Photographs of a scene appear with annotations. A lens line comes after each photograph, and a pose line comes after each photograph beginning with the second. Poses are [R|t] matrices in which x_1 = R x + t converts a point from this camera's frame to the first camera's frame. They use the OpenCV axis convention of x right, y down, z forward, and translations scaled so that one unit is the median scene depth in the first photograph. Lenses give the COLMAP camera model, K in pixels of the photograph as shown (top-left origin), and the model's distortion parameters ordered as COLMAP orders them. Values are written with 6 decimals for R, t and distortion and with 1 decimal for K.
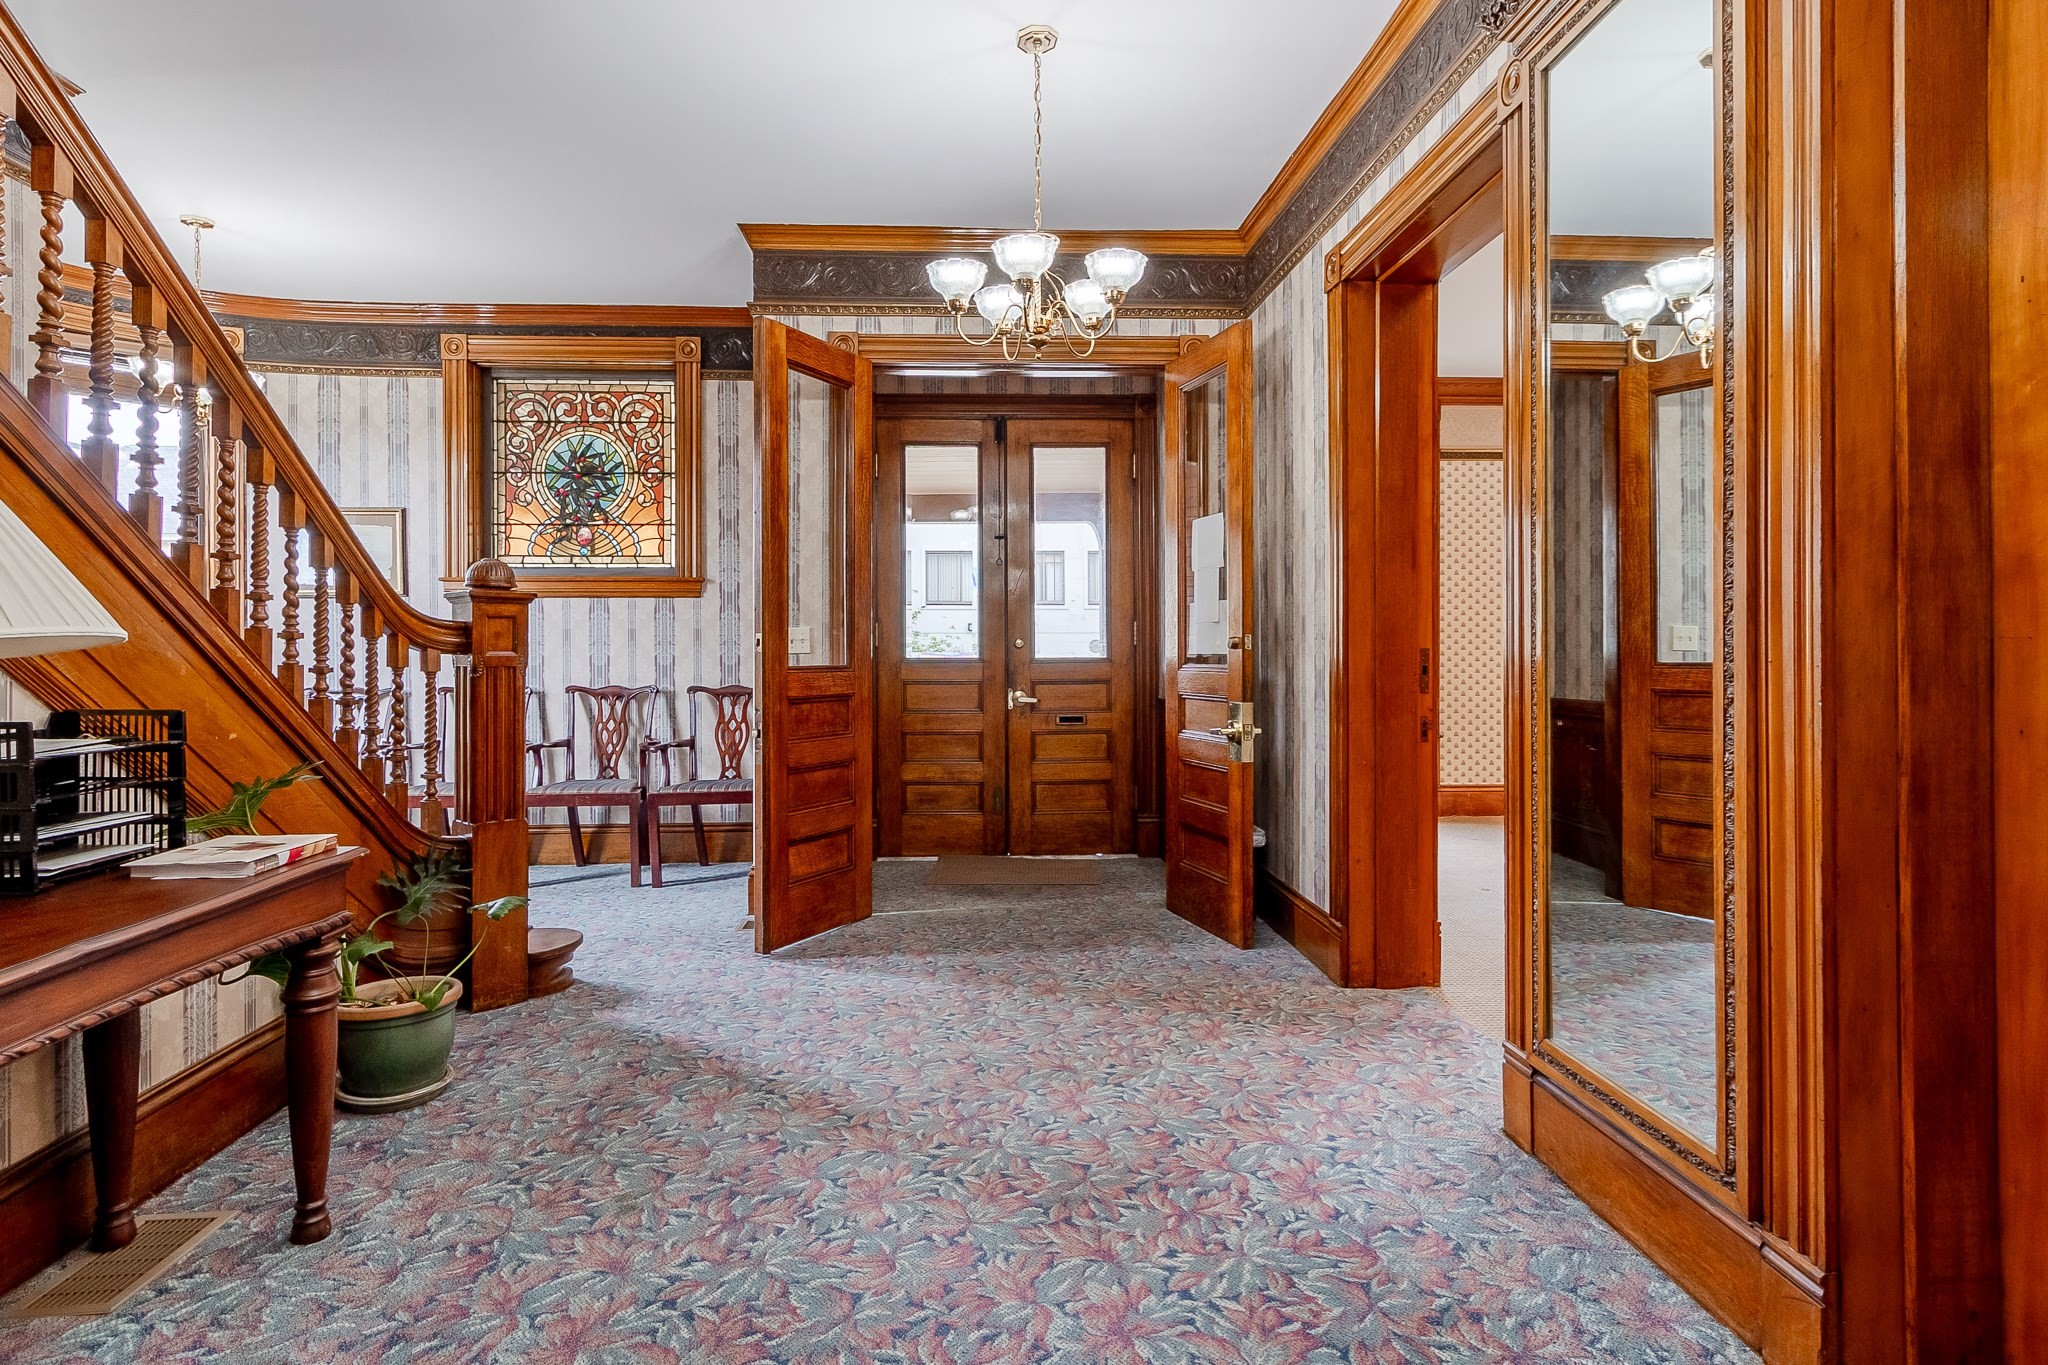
lens RADIAL K [[1087.5, 0, 1015.5], [0, 1087.5, 653.3], [0, 0, 1]] dist [0.009830, -0.003249]
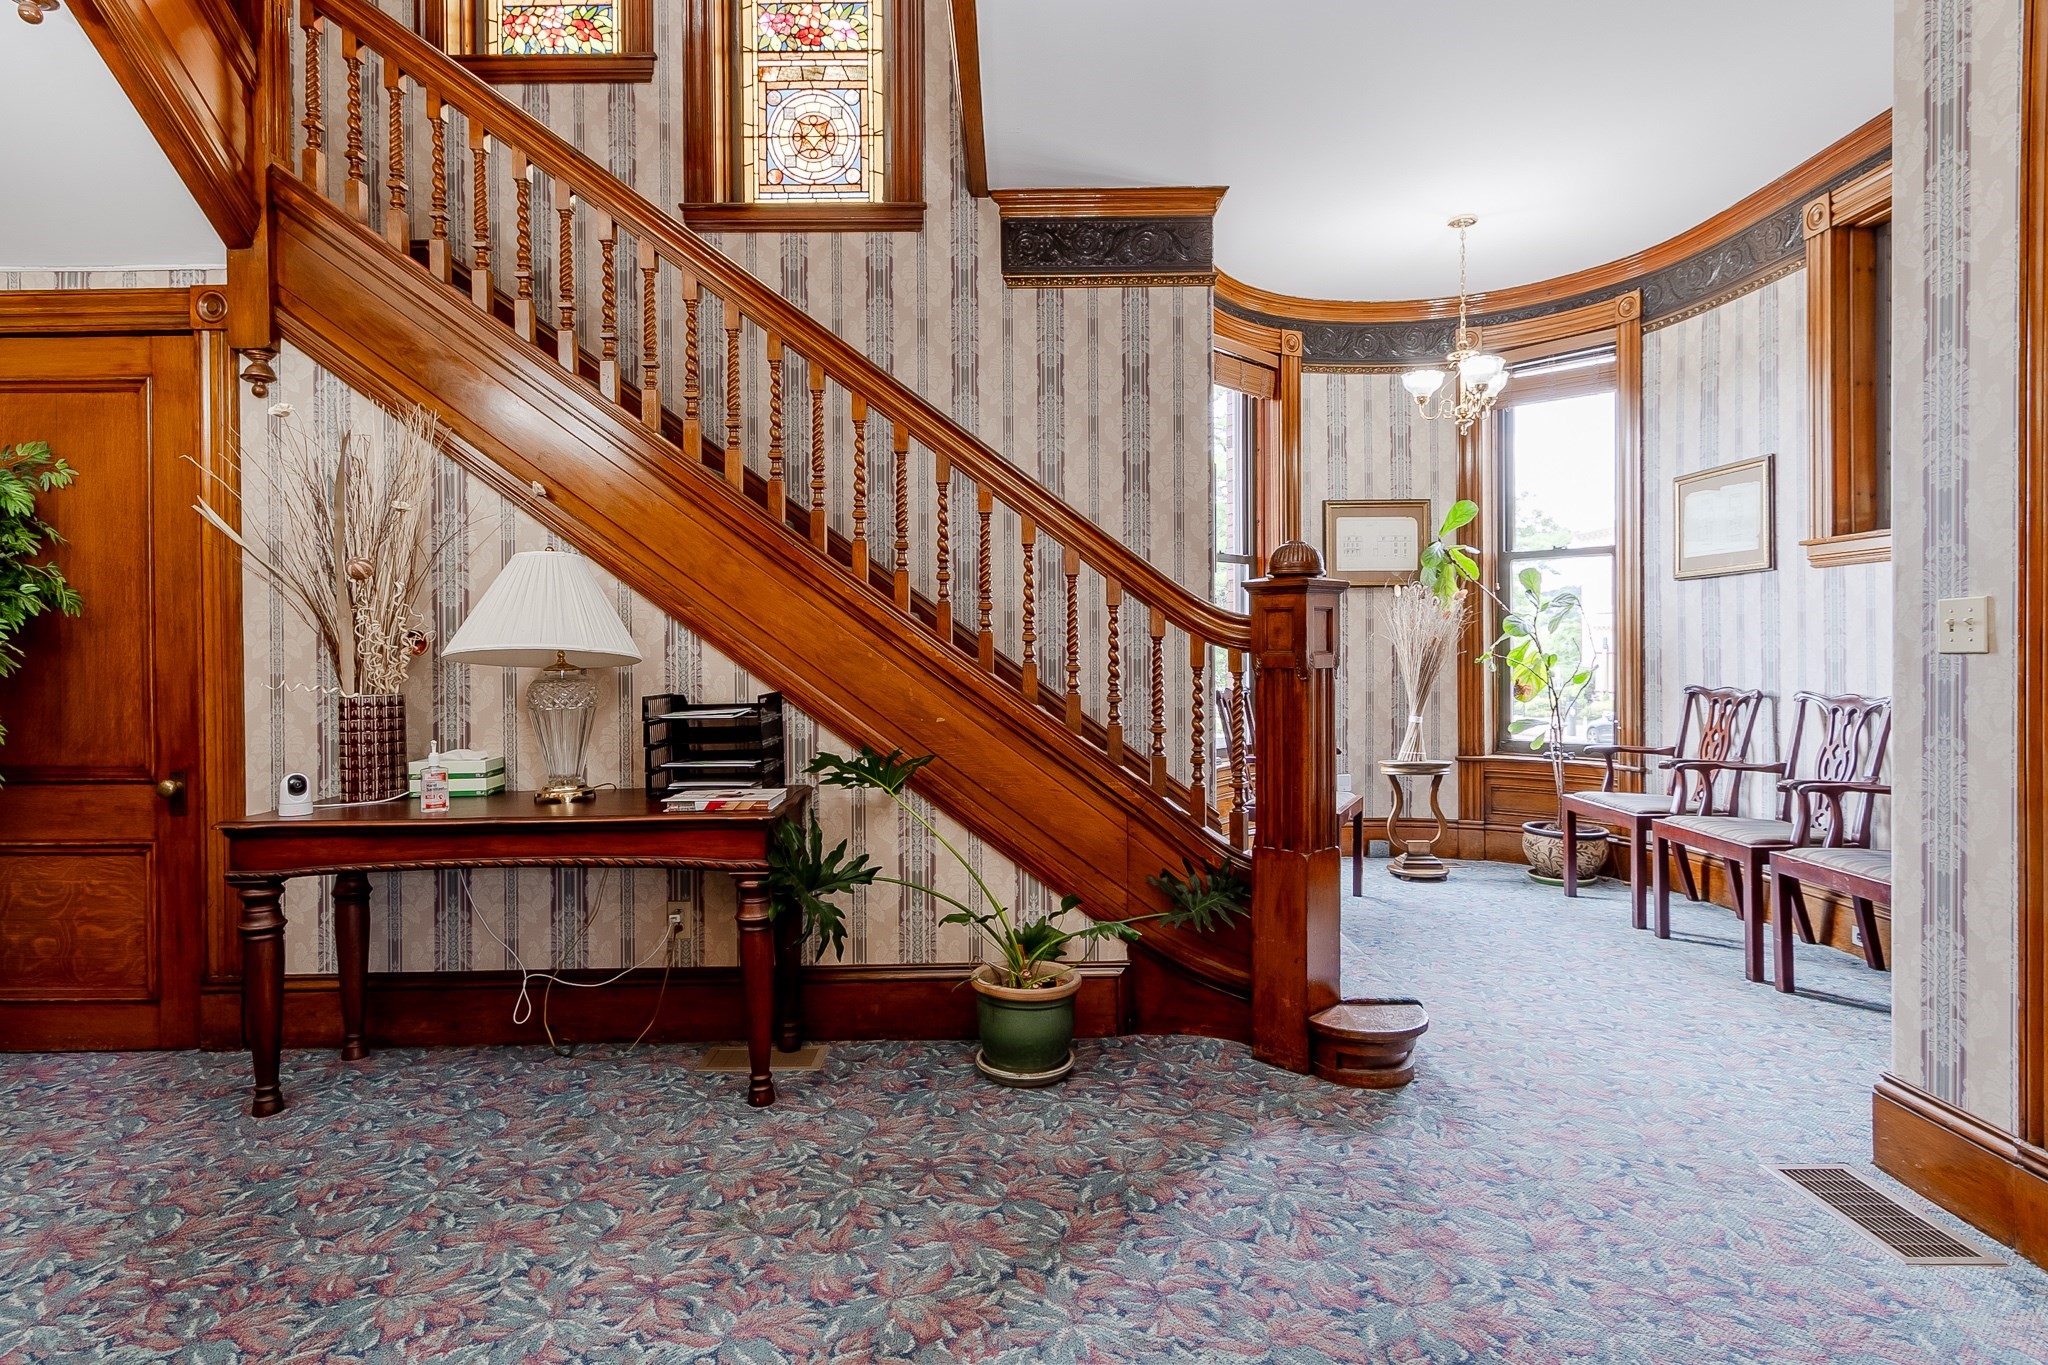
lens RADIAL K [[1087.5, 0, 1005.6], [0, 1087.5, 652.4], [0, 0, 1]] dist [0.009830, -0.003249]
pose [[-0.058654, 0.012278, -0.998203, 0.371994], [0.006635, 0.999907, 0.011909, -0.011152], [0.998256, -0.005924, -0.058730, 0.804070]]
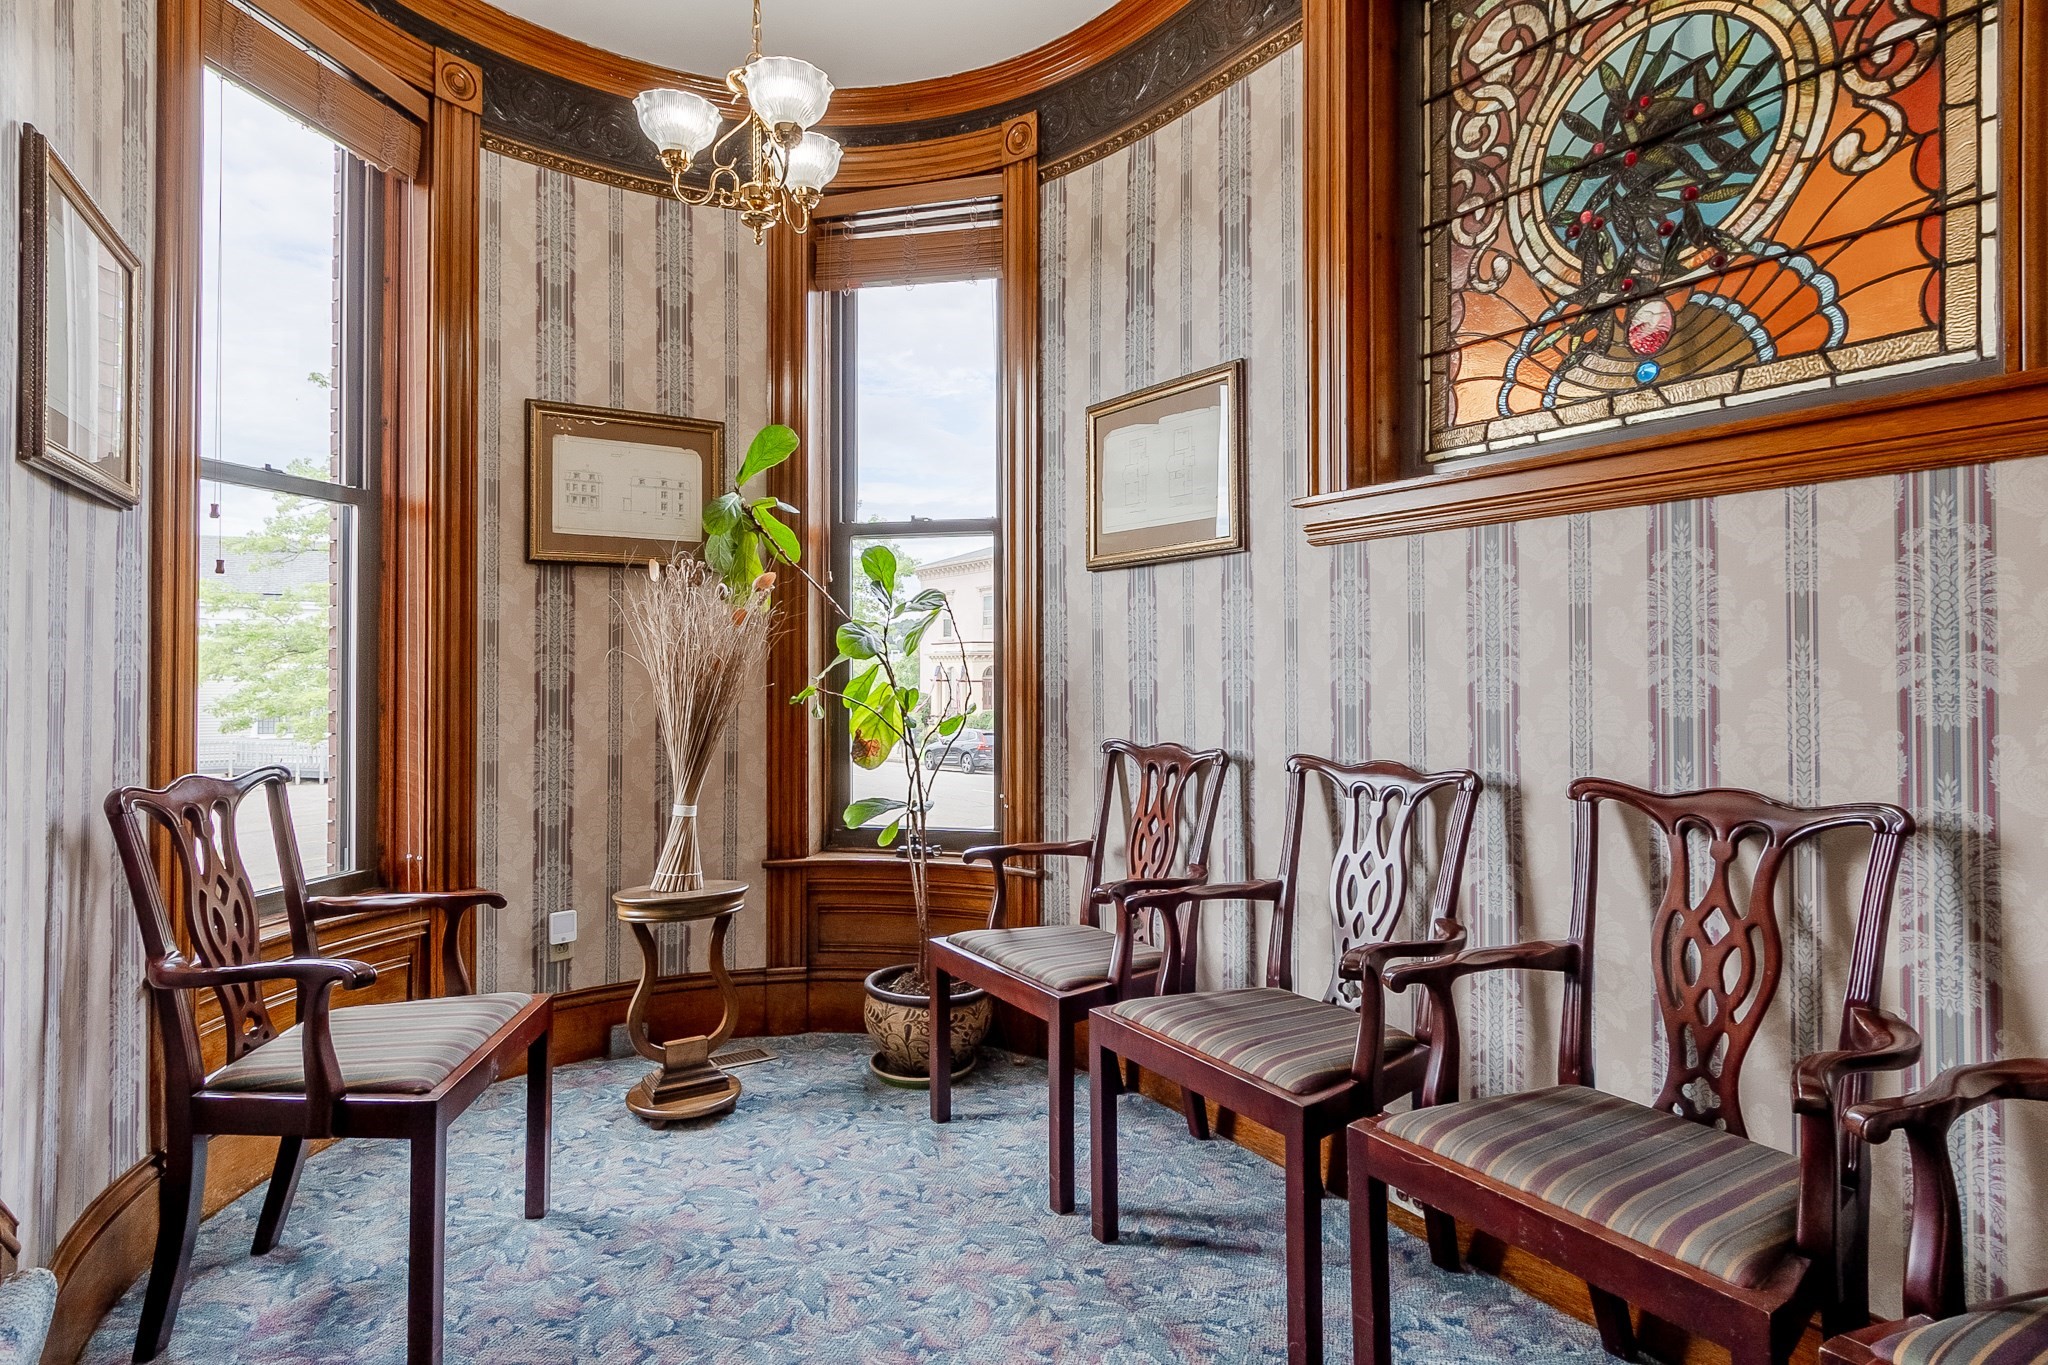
lens RADIAL K [[1087.5, 0, 1010.4], [0, 1087.5, 655.1], [0, 0, 1]] dist [0.009830, -0.003249]
pose [[0.491210, -0.006216, -0.871019, -0.328897], [-0.002646, 0.999959, -0.008628, -0.006099], [0.871037, 0.006543, 0.491174, 1.089350]]
